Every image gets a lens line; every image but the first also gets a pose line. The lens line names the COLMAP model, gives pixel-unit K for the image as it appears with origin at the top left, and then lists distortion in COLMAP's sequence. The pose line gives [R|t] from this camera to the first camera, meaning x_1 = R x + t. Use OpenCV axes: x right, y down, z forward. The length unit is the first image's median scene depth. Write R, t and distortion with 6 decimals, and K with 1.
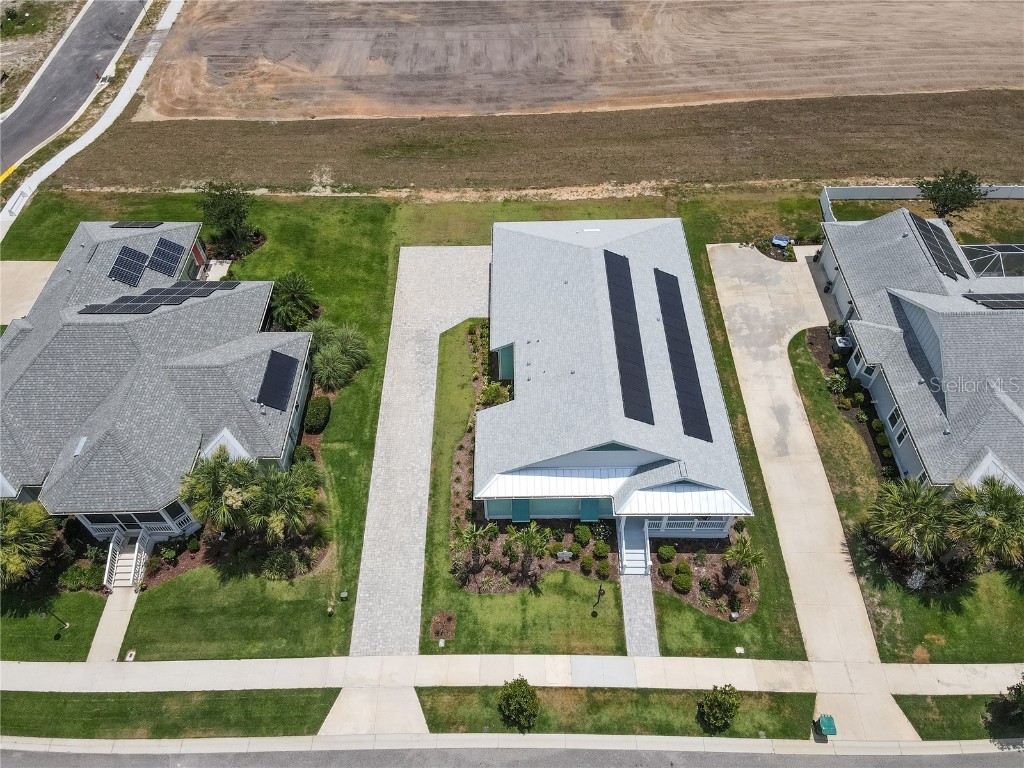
lens RADIAL K [[716.8, 0, 512.0], [0, 716.8, 384.0], [0, 0, 1]] dist [0.249401, -0.252109]
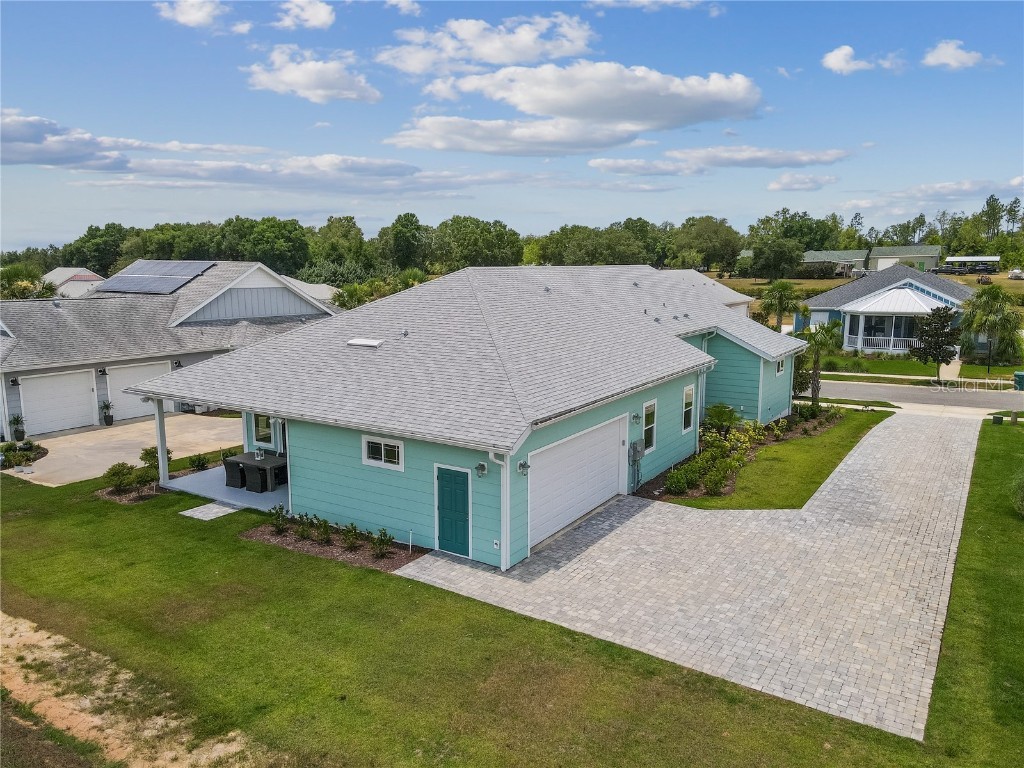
lens RADIAL K [[716.8, 0, 512.0], [0, 716.8, 384.0], [0, 0, 1]] dist [0.249401, -0.252109]
pose [[-0.833025, -0.071288, 0.548624, -0.223521], [0.439466, 0.517122, 0.734476, -0.560004], [-0.336065, 0.852938, -0.399447, 1.396828]]
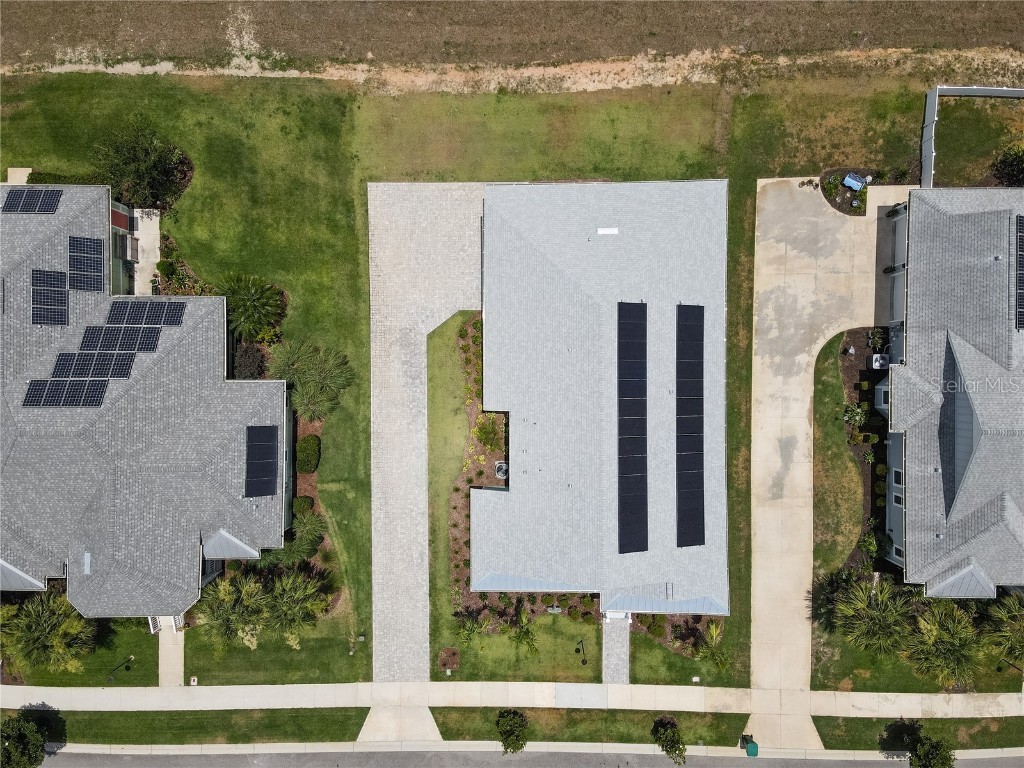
lens RADIAL K [[716.8, 0, 512.0], [0, 716.8, 384.0], [0, 0, 1]] dist [0.249401, -0.252109]
pose [[0.999952, 0.004249, -0.008827, 0.015161], [0.002326, 0.772249, 0.635316, -0.709966], [0.009516, -0.635306, 0.772202, 0.336941]]
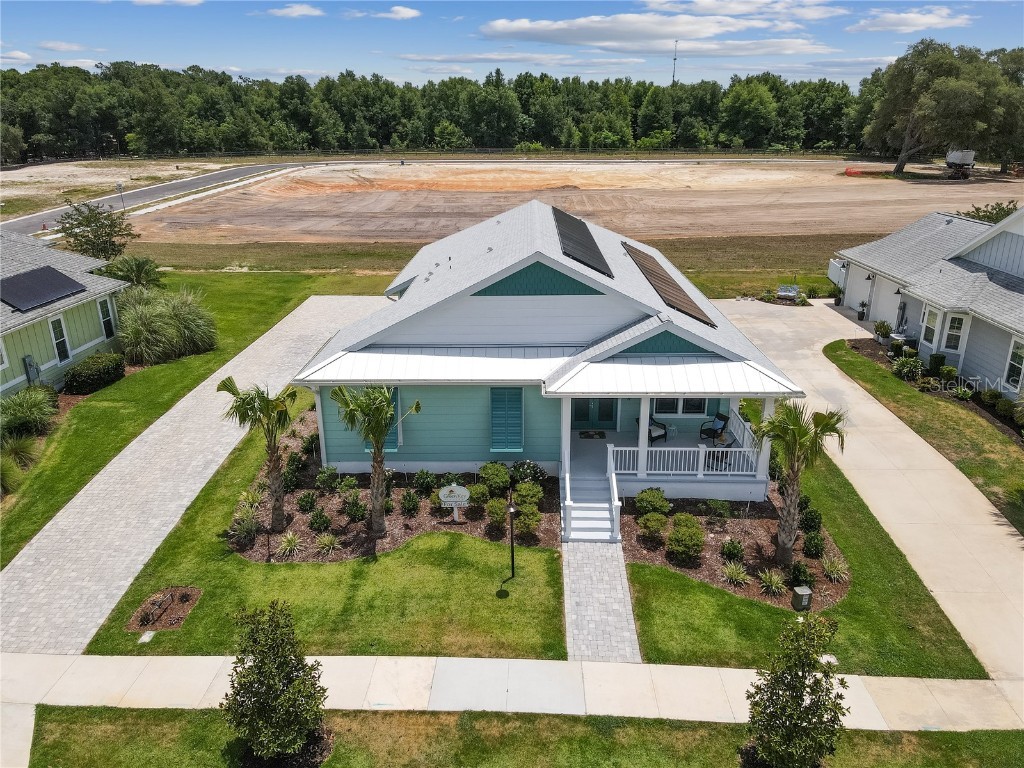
lens RADIAL K [[716.8, 0, 512.0], [0, 716.8, 384.0], [0, 0, 1]] dist [0.249401, -0.252109]
pose [[0.999535, 0.016425, -0.025676, 0.119553], [-0.027327, 0.856029, -0.516205, 0.410698], [0.013501, 0.516666, 0.856080, 0.493823]]
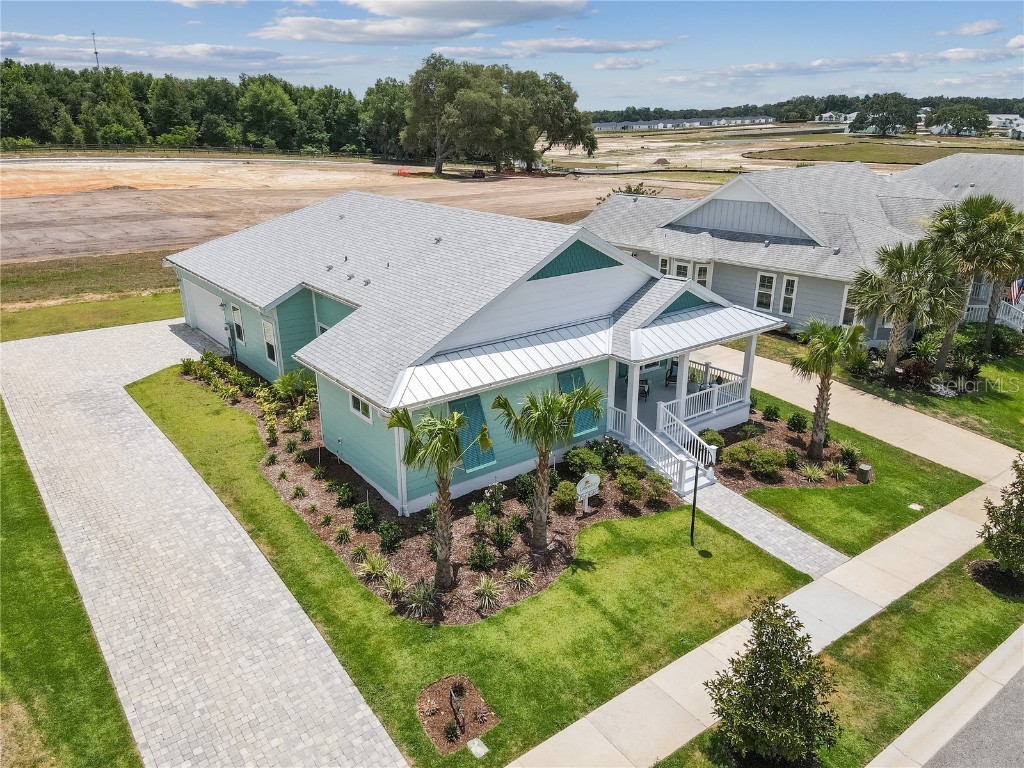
lens RADIAL K [[716.8, 0, 512.0], [0, 716.8, 384.0], [0, 0, 1]] dist [0.249401, -0.252109]
pose [[0.797120, -0.191365, 0.572694, -0.227166], [0.462995, 0.802533, -0.376267, 0.323844], [-0.387602, 0.565084, 0.728316, 0.592442]]
